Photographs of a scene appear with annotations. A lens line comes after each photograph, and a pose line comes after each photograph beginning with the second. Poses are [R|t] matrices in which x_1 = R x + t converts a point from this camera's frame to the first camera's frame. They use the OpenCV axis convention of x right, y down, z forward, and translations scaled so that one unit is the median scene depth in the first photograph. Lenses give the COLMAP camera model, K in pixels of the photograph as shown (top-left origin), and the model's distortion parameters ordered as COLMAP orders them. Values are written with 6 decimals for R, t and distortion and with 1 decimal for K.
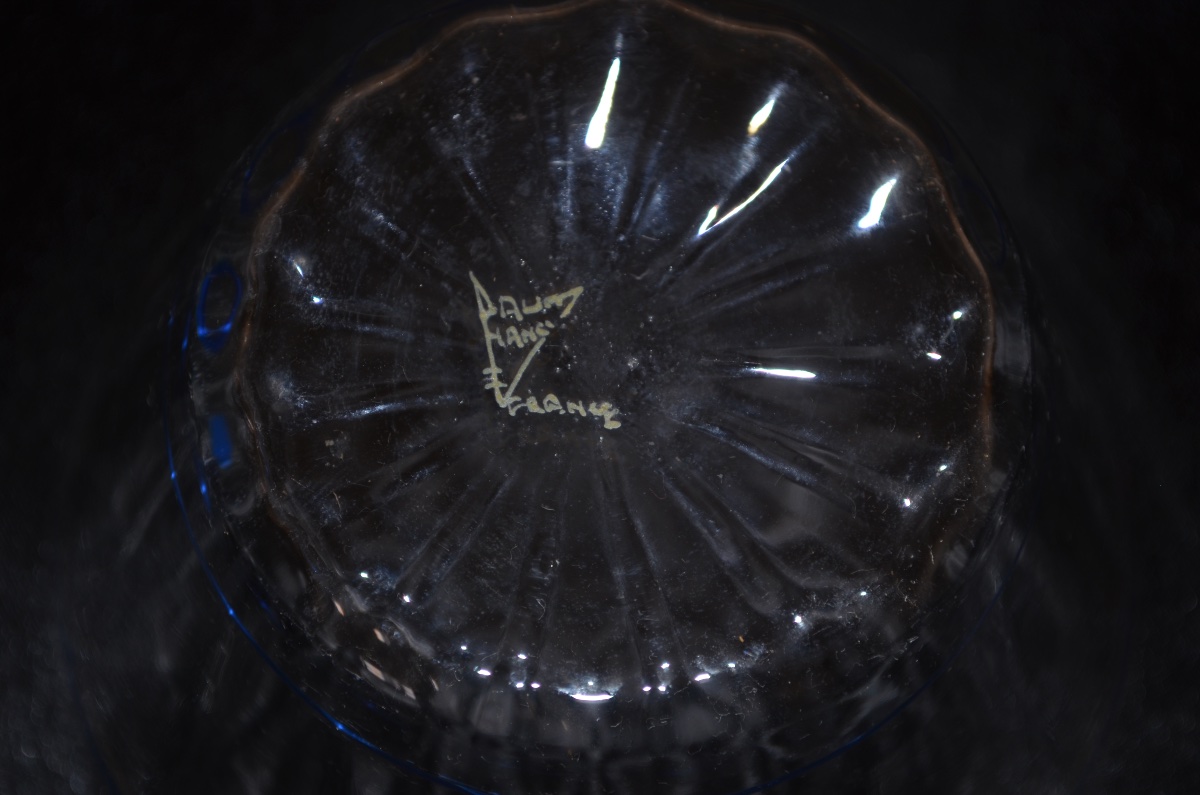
lens RADIAL K [[2824.7, 0, 599.5], [0, 2824.7, 323.8], [0, 0, 1]] dist [-0.011495, -0.103813]
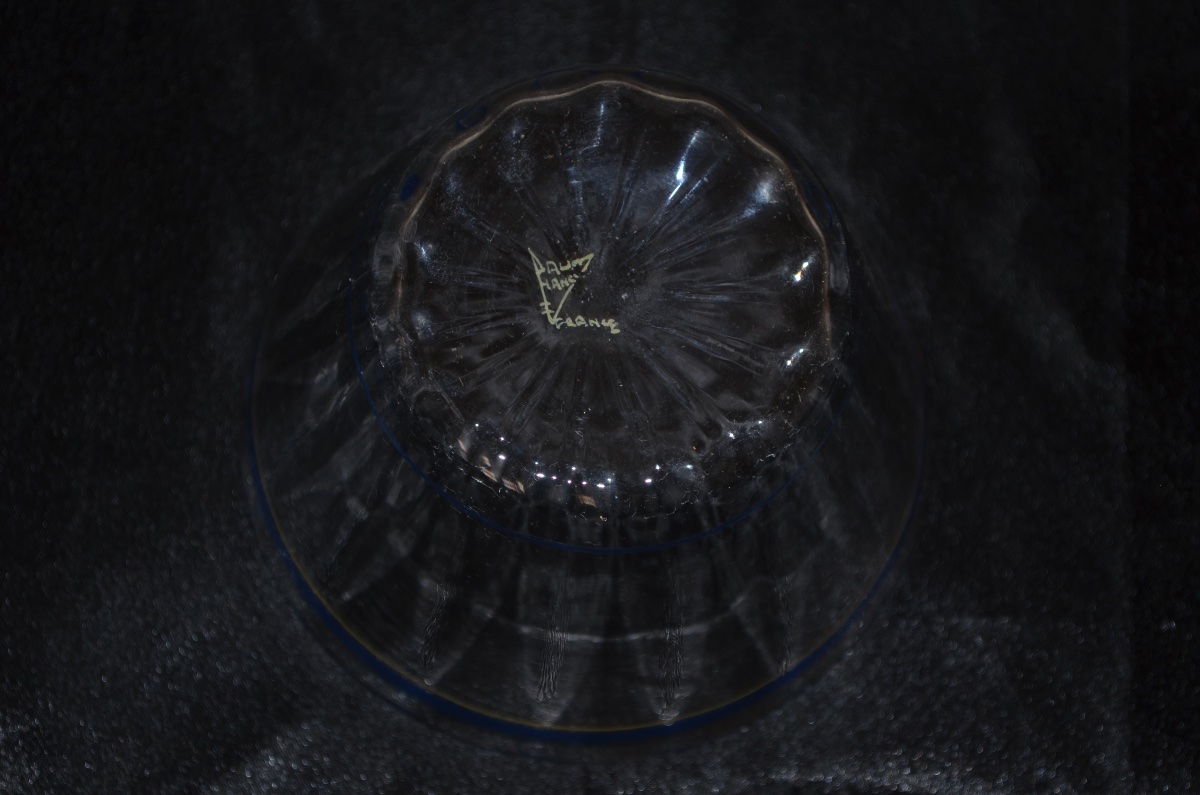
lens RADIAL K [[2885.6, 0, 600.0], [0, 2885.6, 397.5], [0, 0, 1]] dist [0.071273, -0.012305]
pose [[0.997191, -0.049126, 0.056535, -0.107316], [0.047242, 0.998298, 0.034187, 0.014931], [-0.058119, -0.031420, 0.997815, -0.783522]]
